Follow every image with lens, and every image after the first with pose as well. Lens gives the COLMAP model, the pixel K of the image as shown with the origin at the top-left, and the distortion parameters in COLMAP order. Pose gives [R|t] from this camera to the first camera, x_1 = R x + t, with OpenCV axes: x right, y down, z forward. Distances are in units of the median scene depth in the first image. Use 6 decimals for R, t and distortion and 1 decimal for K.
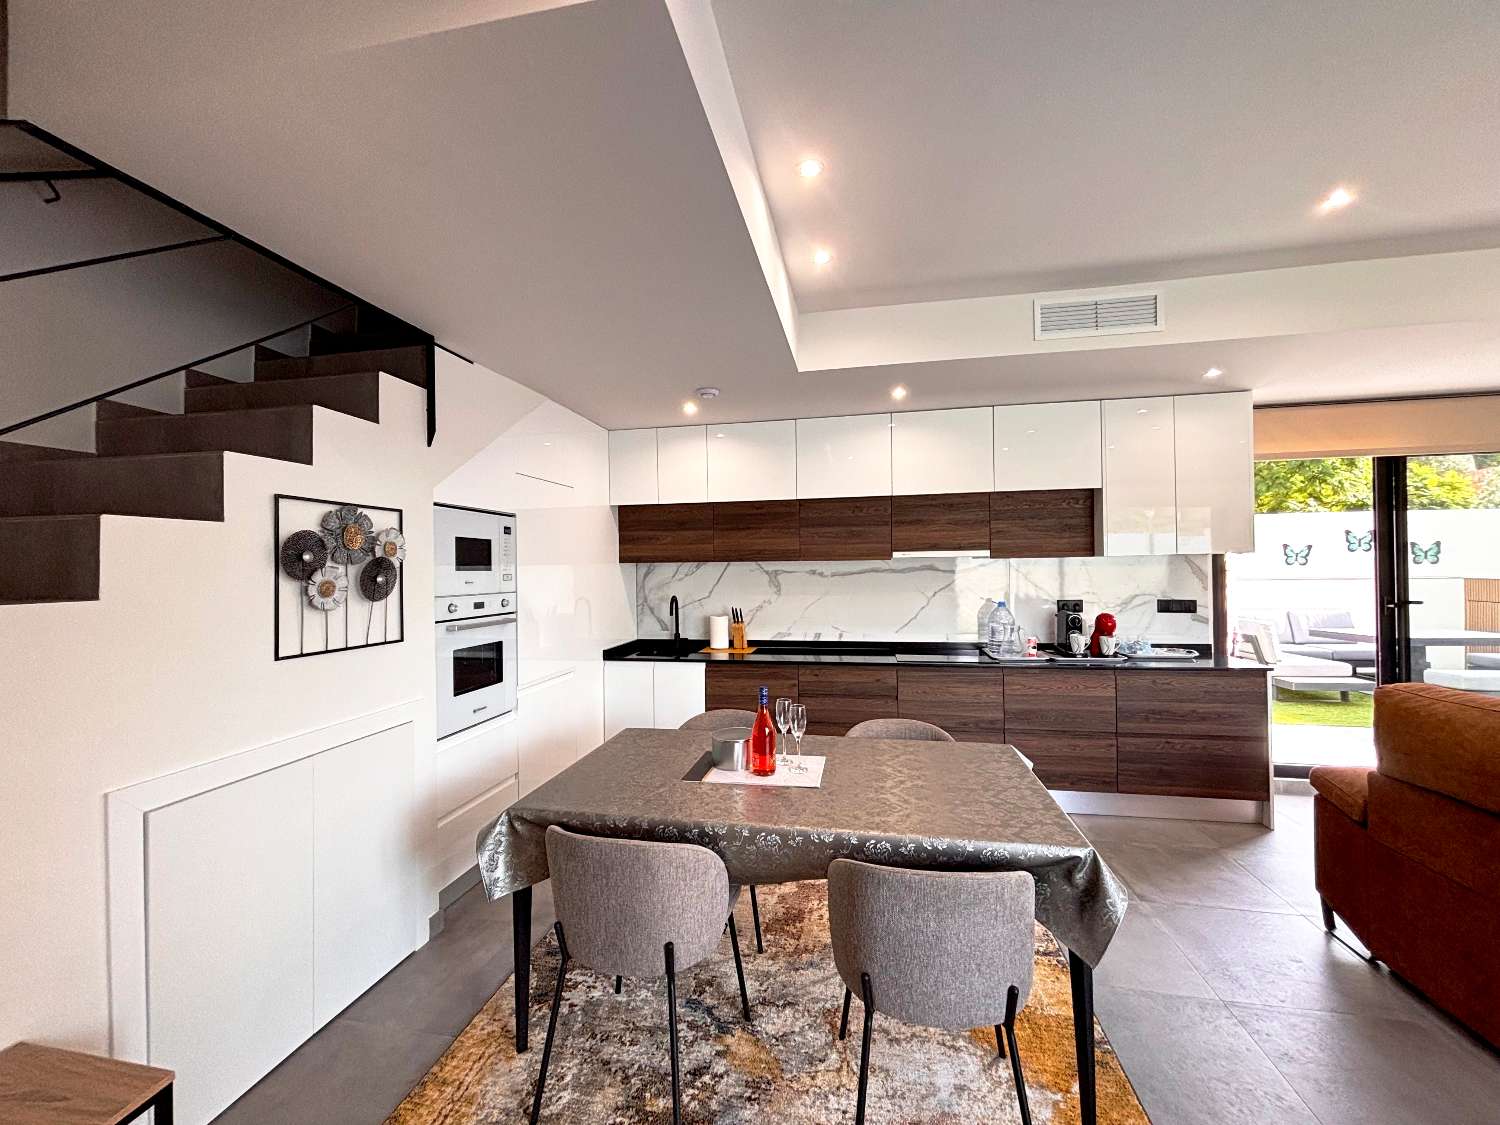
lens RADIAL K [[605.2, 0, 744.8], [0, 605.2, 550.6], [0, 0, 1]] dist [-0.003598, 0.000075]
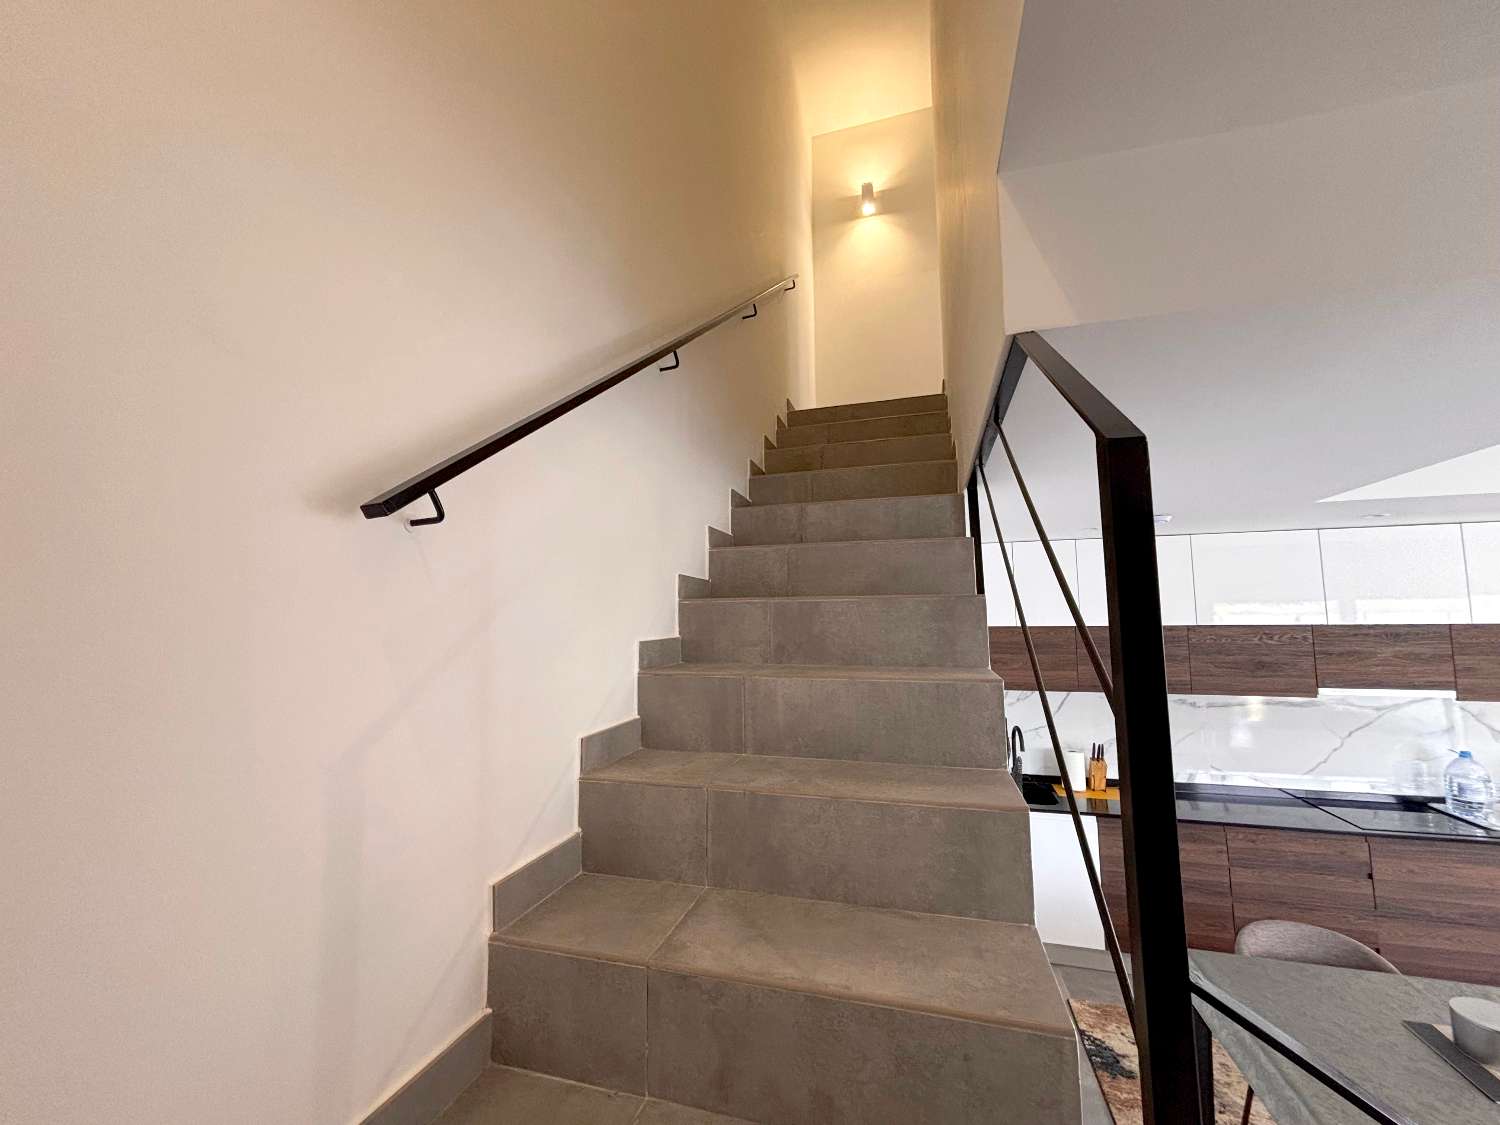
lens RADIAL K [[605.2, 0, 754.9], [0, 605.2, 555.4], [0, 0, 1]] dist [-0.003598, 0.000075]
pose [[0.996977, -0.002632, -0.077656, -0.493739], [-0.003969, 0.996396, -0.084733, -0.112426], [0.077599, 0.084785, 0.993373, 0.080890]]
